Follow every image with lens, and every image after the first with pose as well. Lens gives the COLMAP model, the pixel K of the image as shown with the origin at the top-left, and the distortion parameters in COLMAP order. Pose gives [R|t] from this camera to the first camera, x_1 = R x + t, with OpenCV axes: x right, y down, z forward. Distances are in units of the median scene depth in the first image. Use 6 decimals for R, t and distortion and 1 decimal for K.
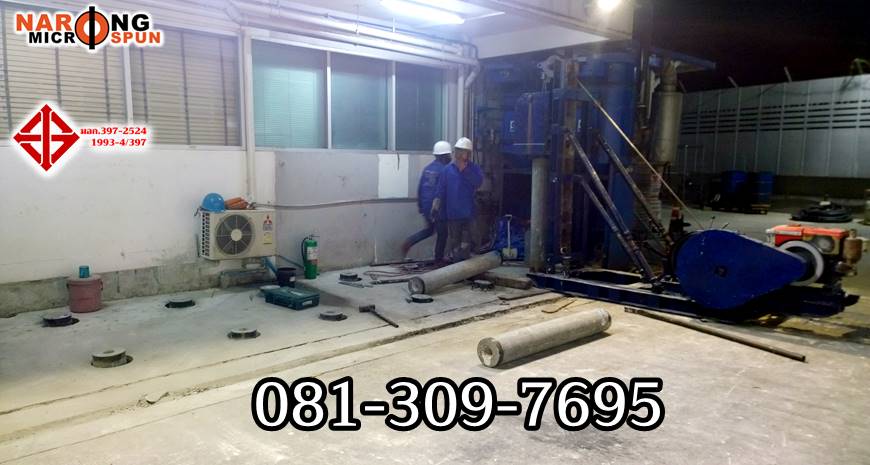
lens RADIAL K [[636.1, 0, 418.8], [0, 636.1, 247.7], [0, 0, 1]] dist [0.048314, -0.048915]
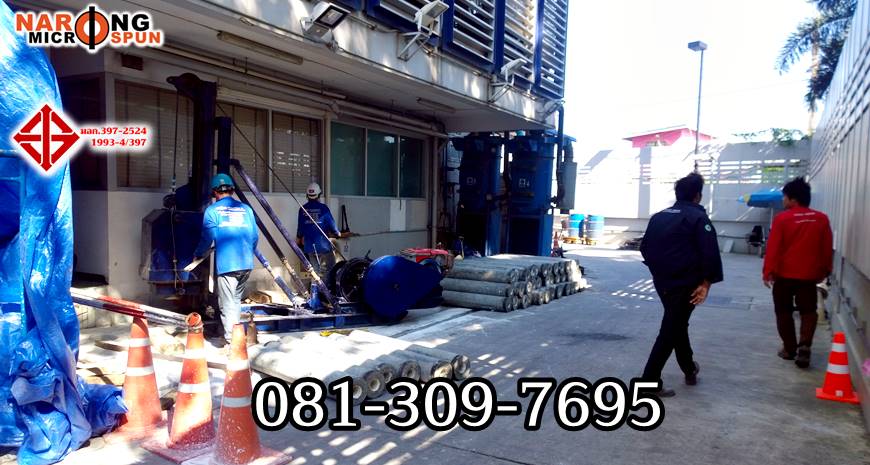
lens RADIAL K [[639.6, 0, 425.2], [0, 639.6, 247.0], [0, 0, 1]] dist [0.012640, -0.000391]
pose [[0.958807, -0.008580, 0.283927, -0.460137], [0.027310, 0.997698, -0.062076, 0.054924], [-0.282741, 0.067273, 0.956834, -0.428144]]
